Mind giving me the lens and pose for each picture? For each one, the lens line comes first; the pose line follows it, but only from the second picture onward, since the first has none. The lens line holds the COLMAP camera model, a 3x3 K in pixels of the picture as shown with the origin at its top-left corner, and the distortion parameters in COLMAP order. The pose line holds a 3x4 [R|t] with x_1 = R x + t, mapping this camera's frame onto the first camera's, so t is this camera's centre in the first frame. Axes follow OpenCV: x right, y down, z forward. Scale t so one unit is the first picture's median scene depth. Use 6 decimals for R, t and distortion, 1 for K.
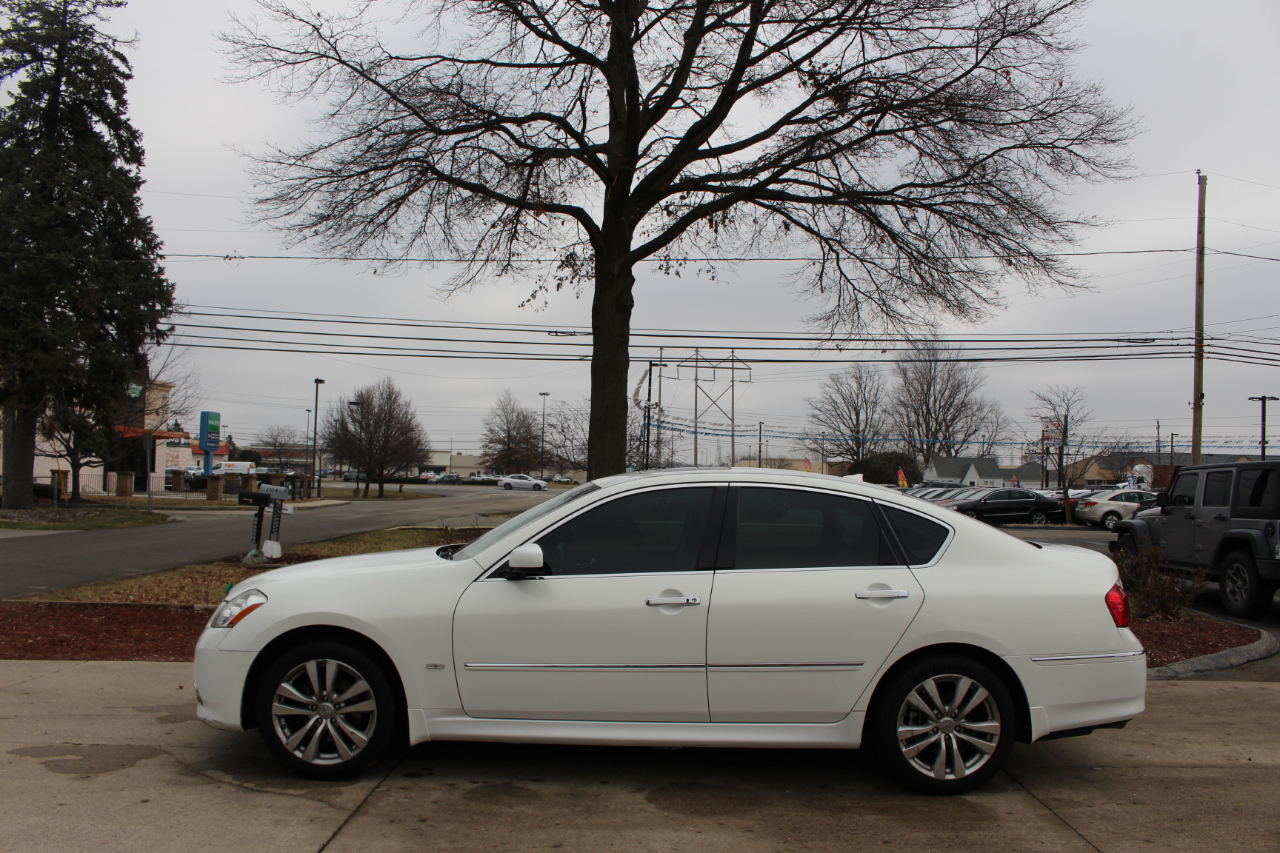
lens RADIAL K [[1063.8, 0, 640.0], [0, 1063.8, 426.5], [0, 0, 1]] dist [-0.178748, 0.151912]
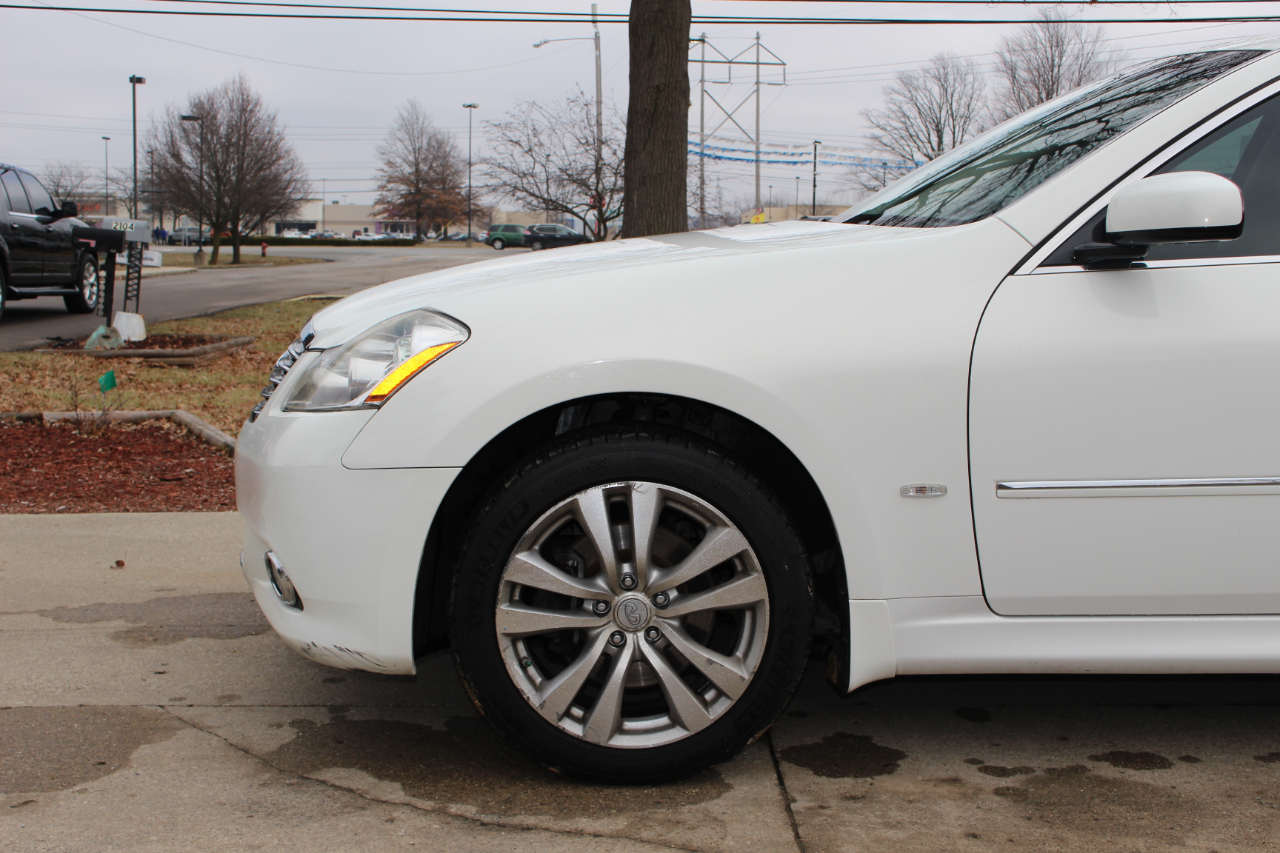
lens RADIAL K [[1573.6, 0, 640.0], [0, 1573.6, 426.5], [0, 0, 1]] dist [-0.132693, 0.228961]
pose [[0.999686, -0.013270, 0.021250, -0.084167], [0.009500, 0.985642, 0.168583, 0.028131], [-0.023182, -0.168328, 0.985458, 0.114242]]
